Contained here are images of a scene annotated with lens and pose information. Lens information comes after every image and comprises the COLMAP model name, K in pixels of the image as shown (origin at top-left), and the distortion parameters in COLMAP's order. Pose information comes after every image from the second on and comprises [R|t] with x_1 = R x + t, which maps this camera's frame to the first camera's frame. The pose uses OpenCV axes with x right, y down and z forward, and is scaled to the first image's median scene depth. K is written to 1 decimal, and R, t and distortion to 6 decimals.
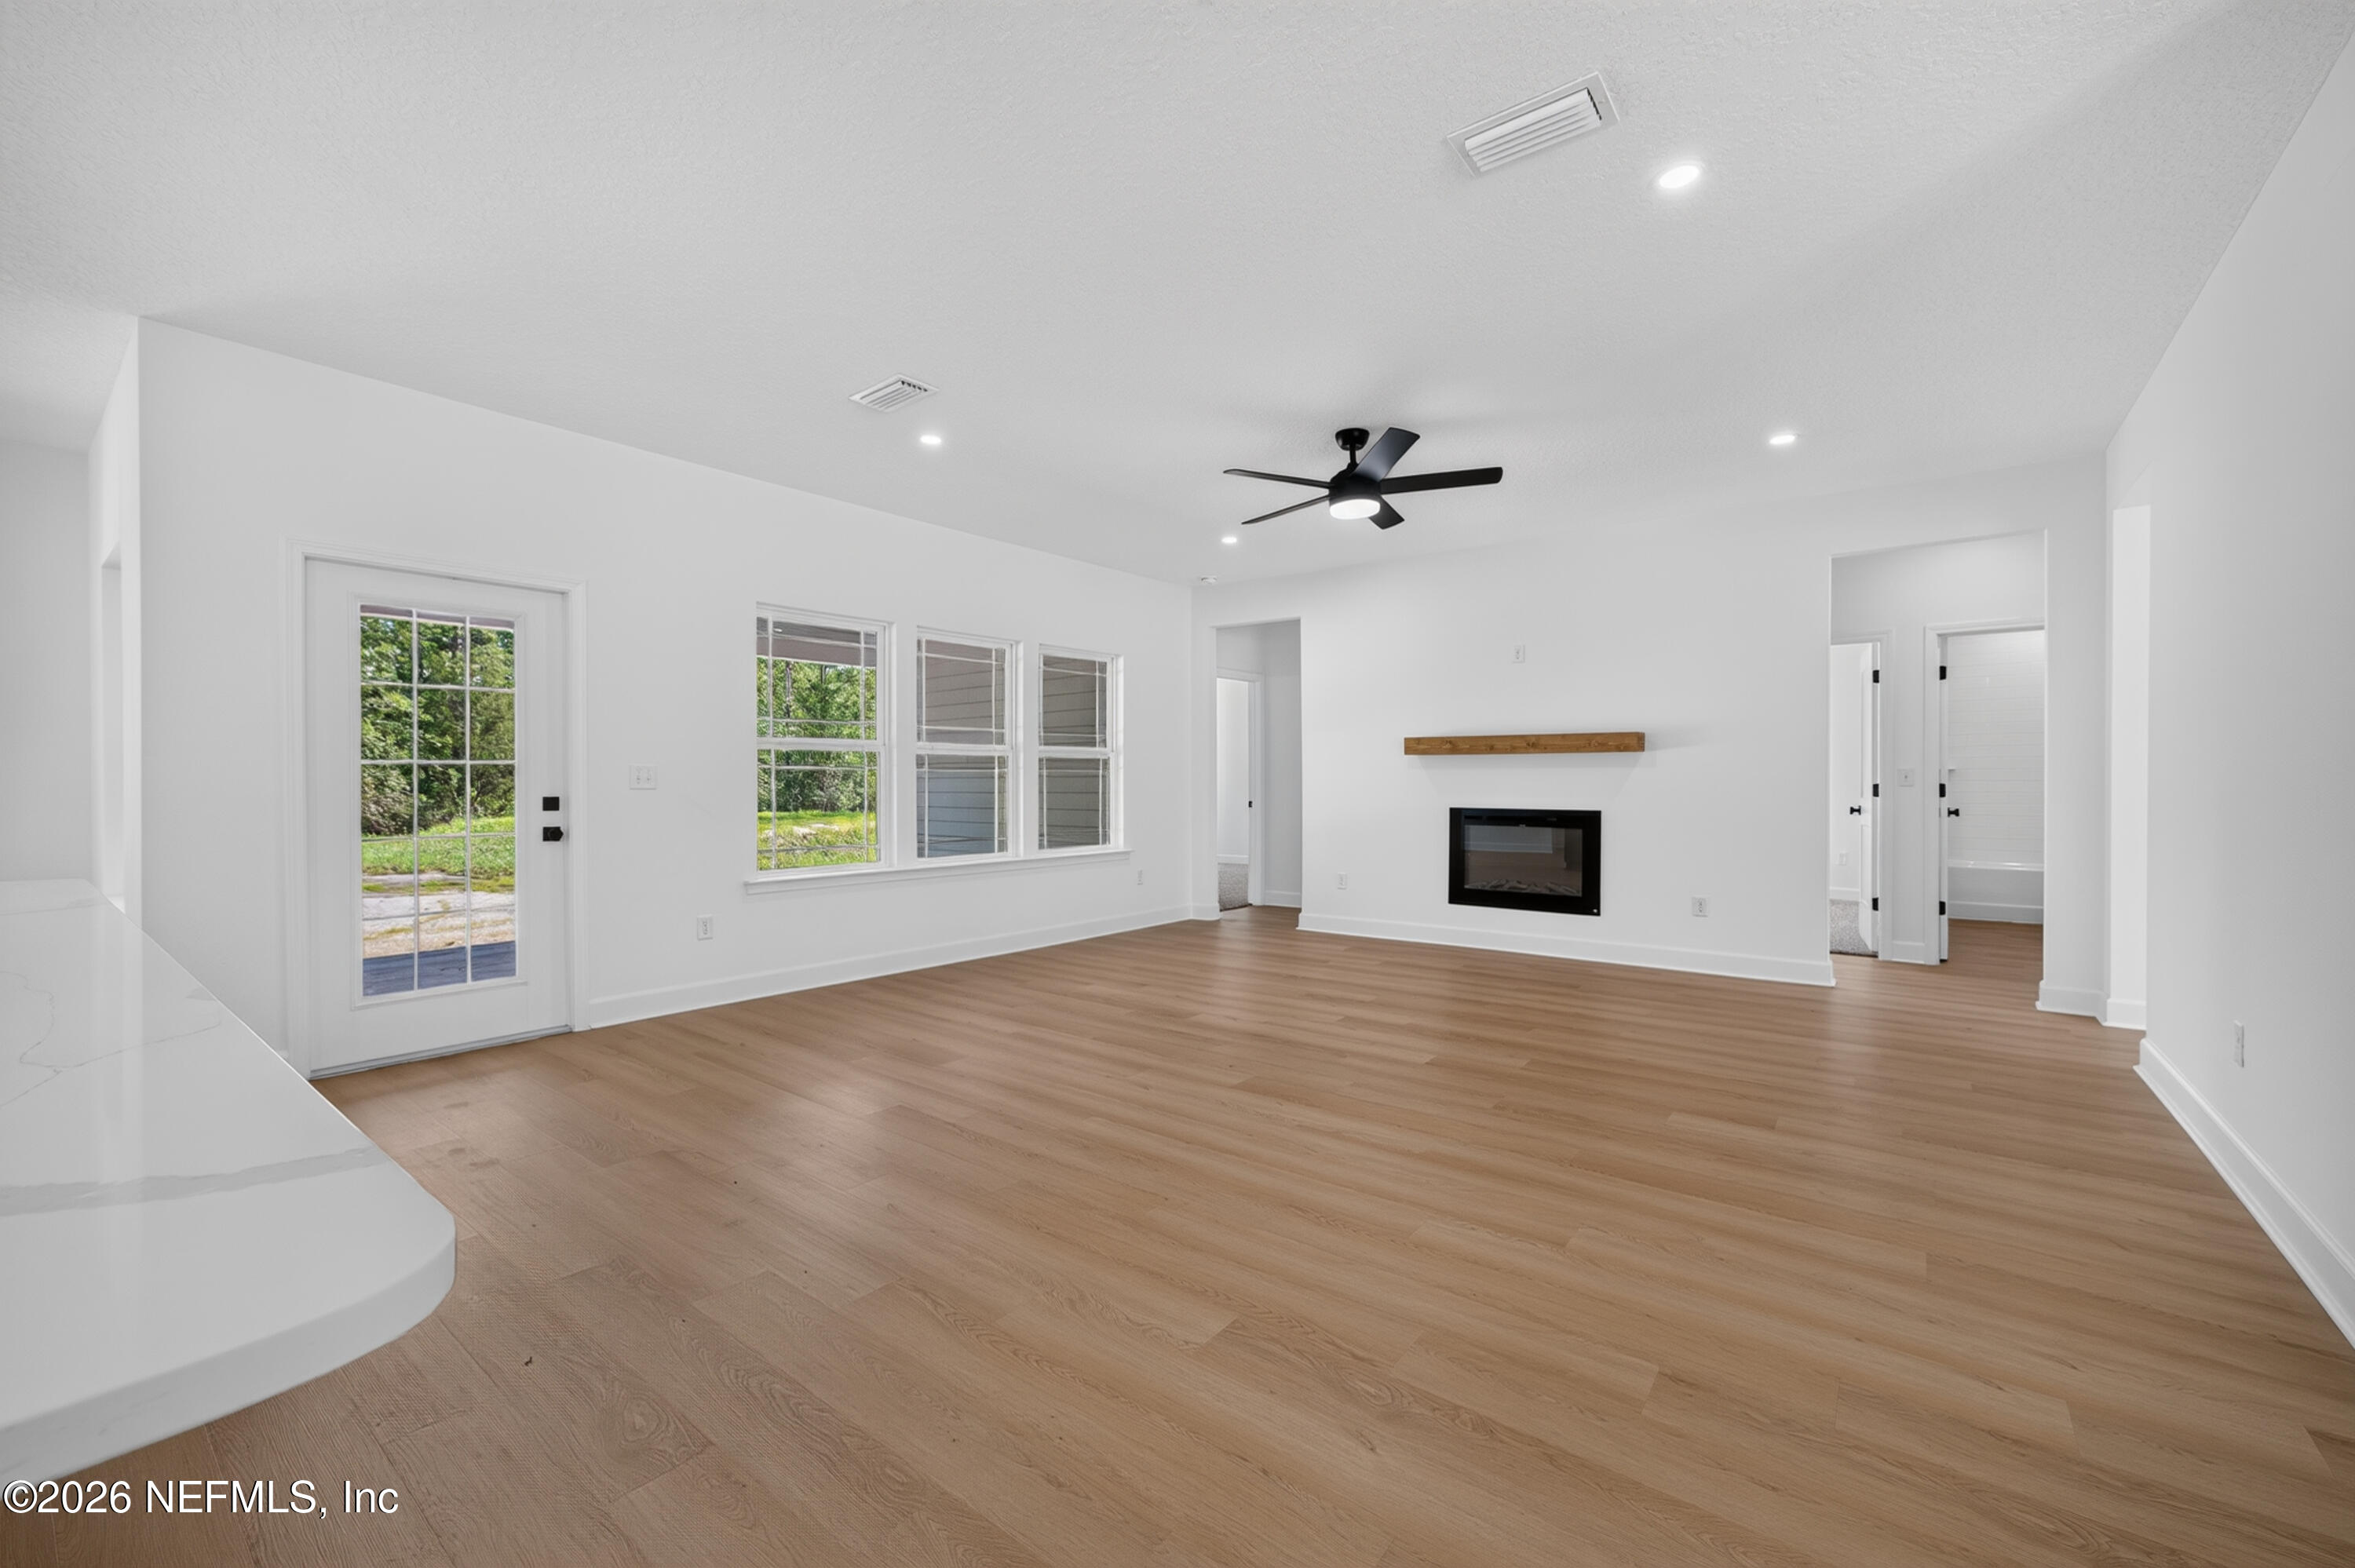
lens RADIAL K [[956.0, 0, 1166.0], [0, 956.0, 789.8], [0, 0, 1]] dist [0.000279, 0.000120]
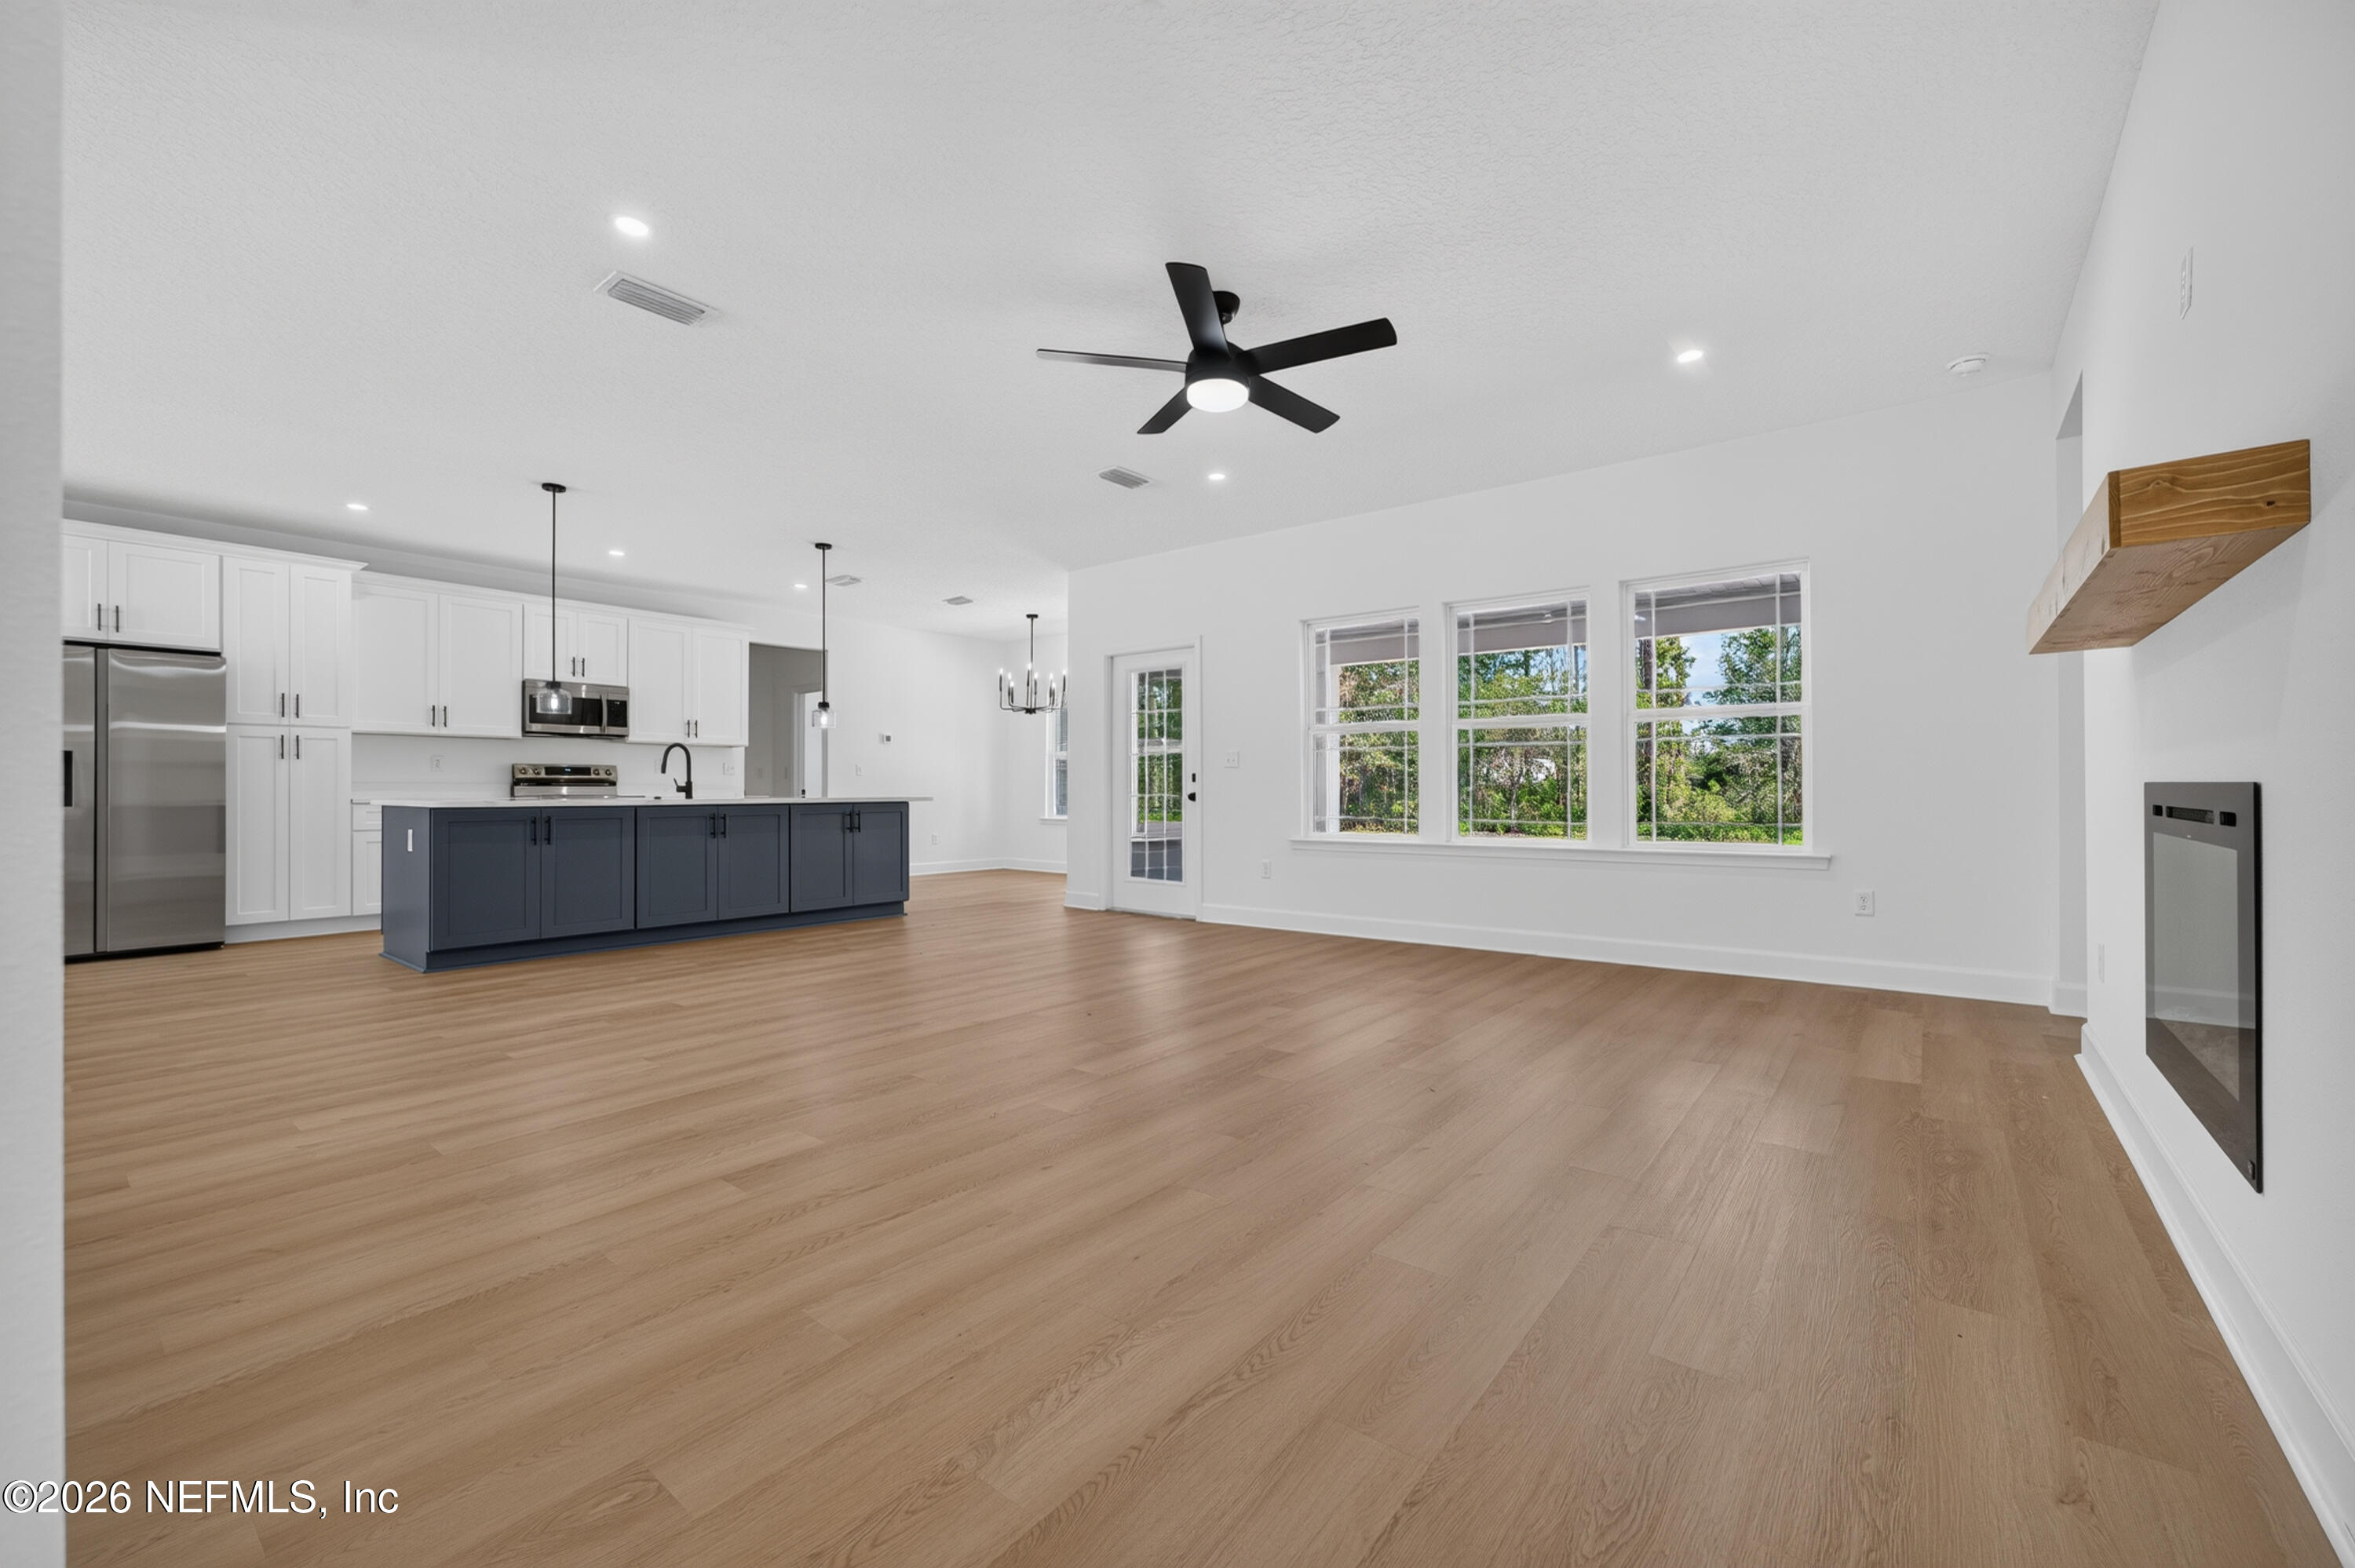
lens RADIAL K [[945.1, 0, 1184.2], [0, 945.1, 790.6], [0, 0, 1]] dist [0.002077, 0.000211]
pose [[-0.018050, -0.000026, -0.999837, 0.688215], [-0.003434, 0.999994, 0.000036, 0.024029], [0.999831, 0.003434, -0.018050, 0.690178]]
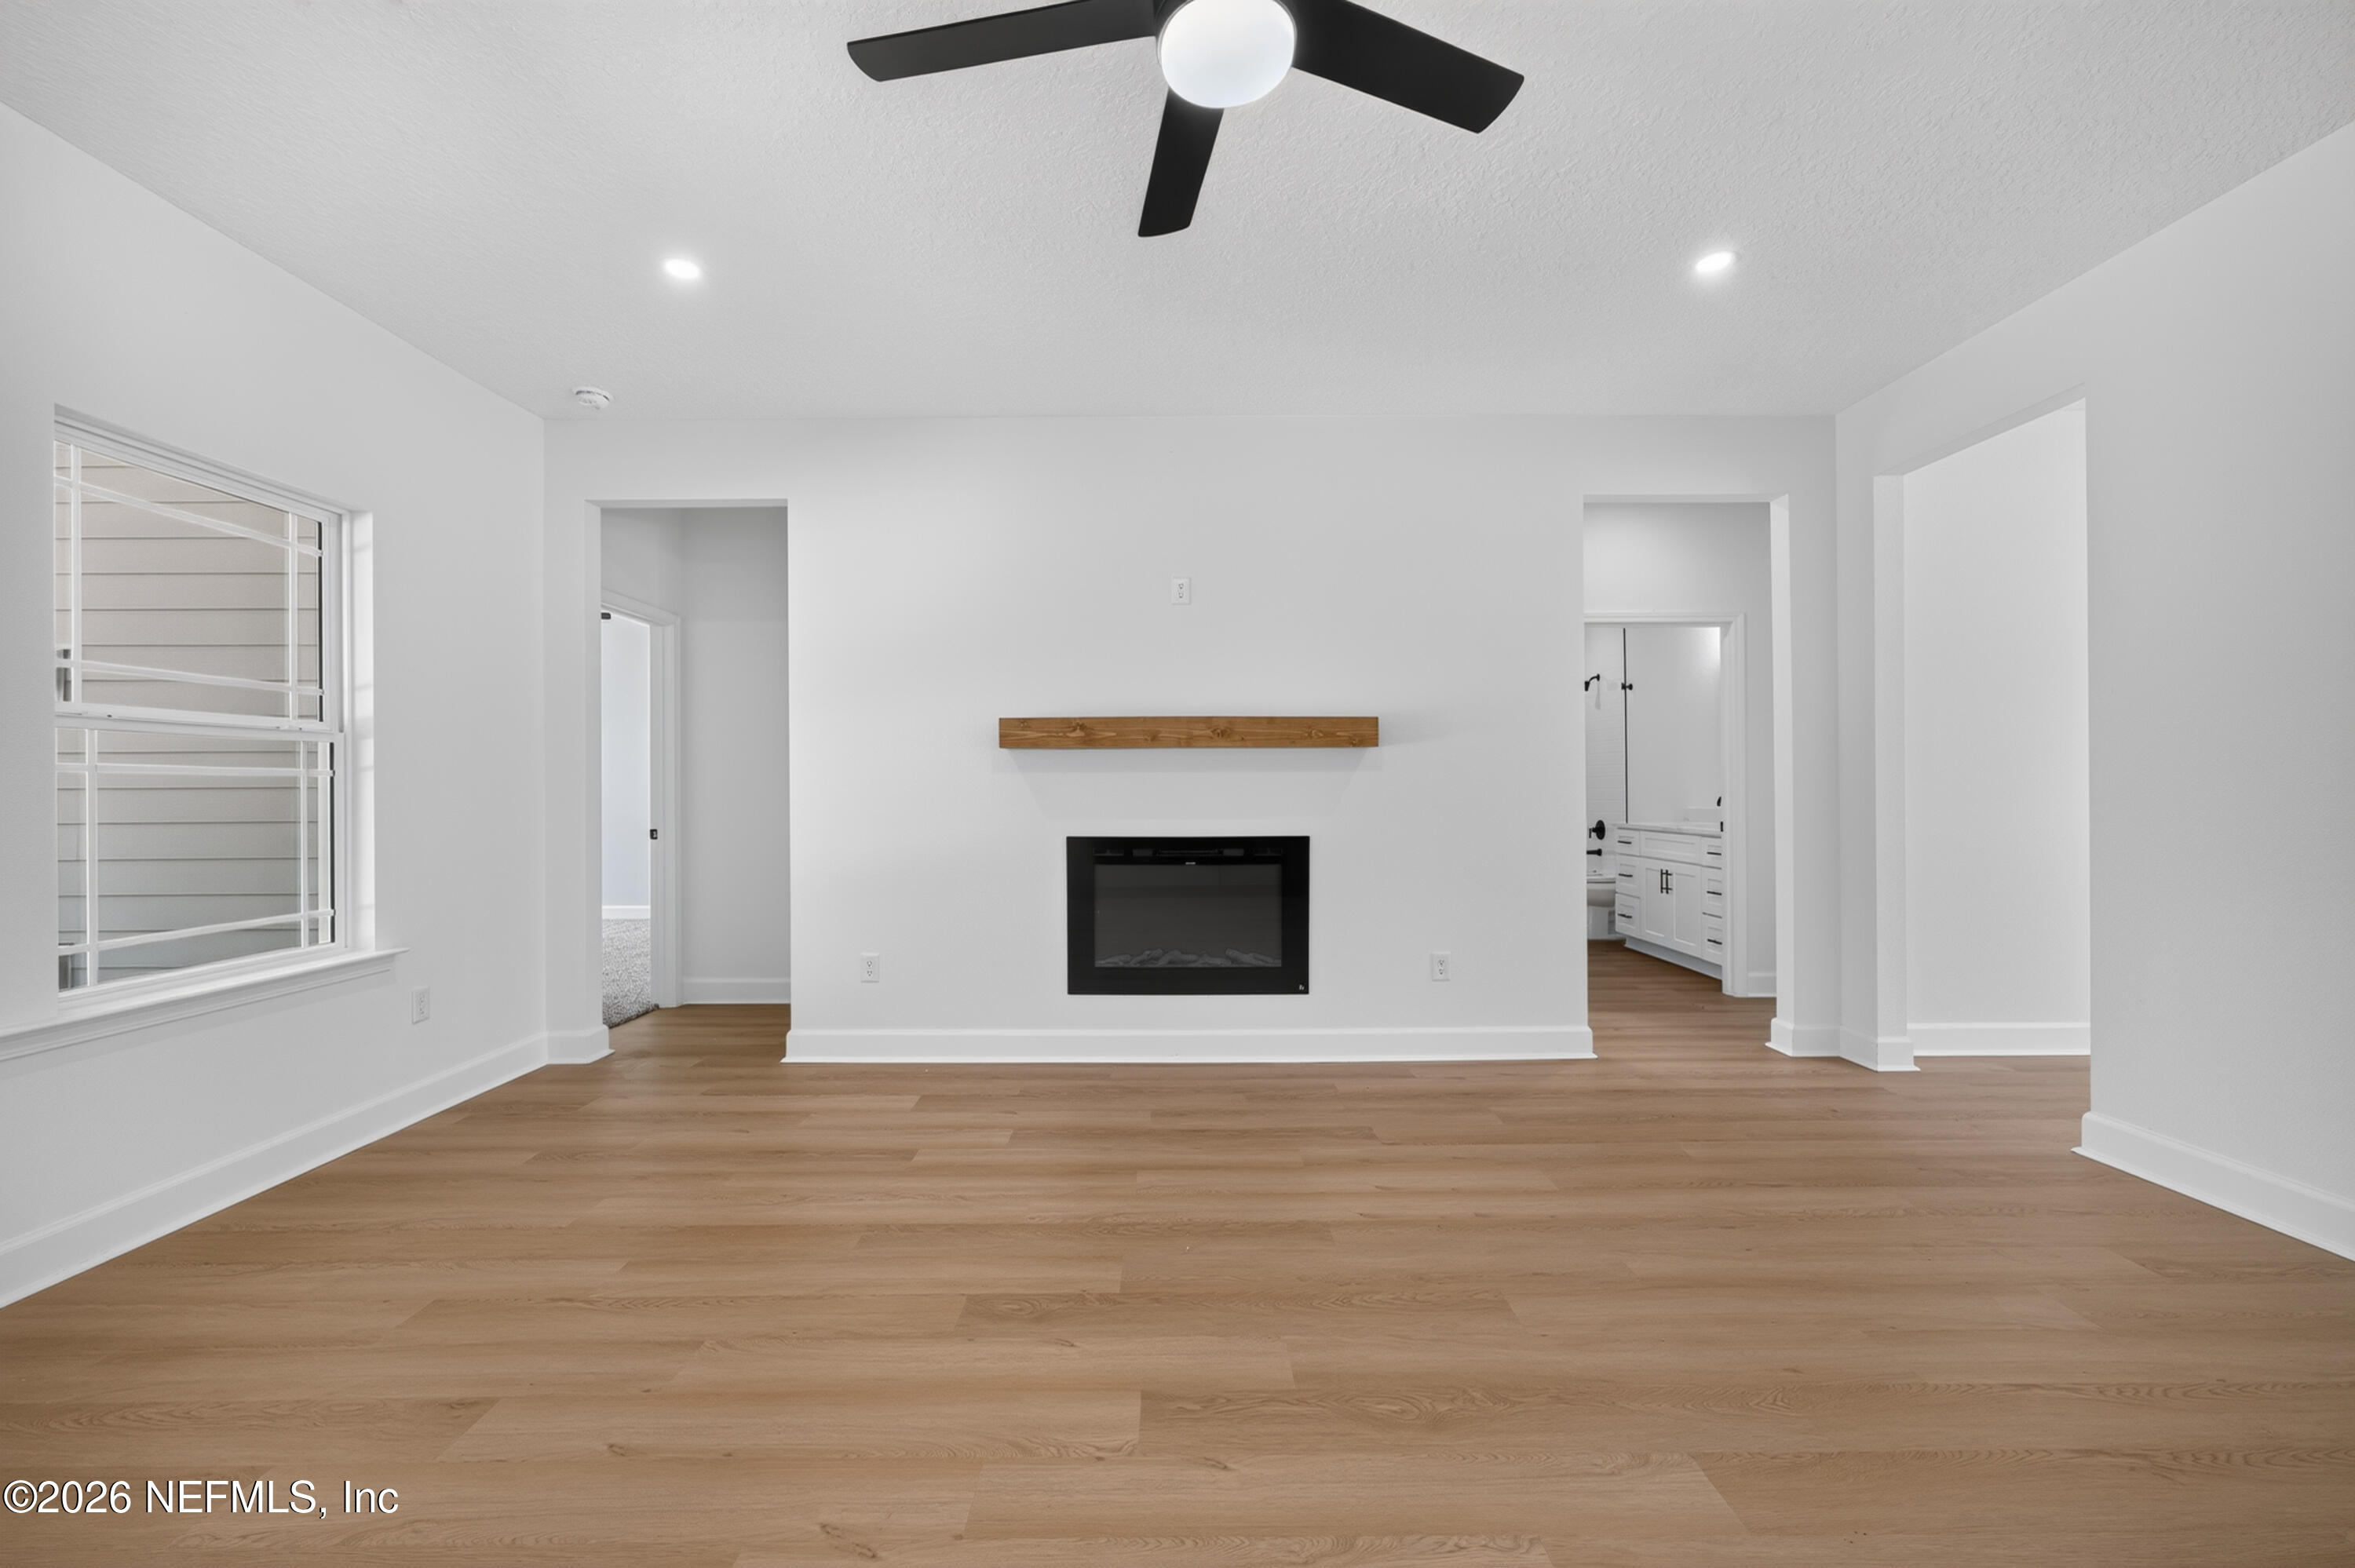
lens RADIAL K [[956.0, 0, 1166.0], [0, 956.0, 789.8], [0, 0, 1]] dist [0.000279, 0.000120]
pose [[0.794641, -0.004292, 0.607064, -0.026164], [0.013278, 0.999859, -0.010311, -0.004165], [-0.606934, 0.016255, 0.794586, 0.507412]]
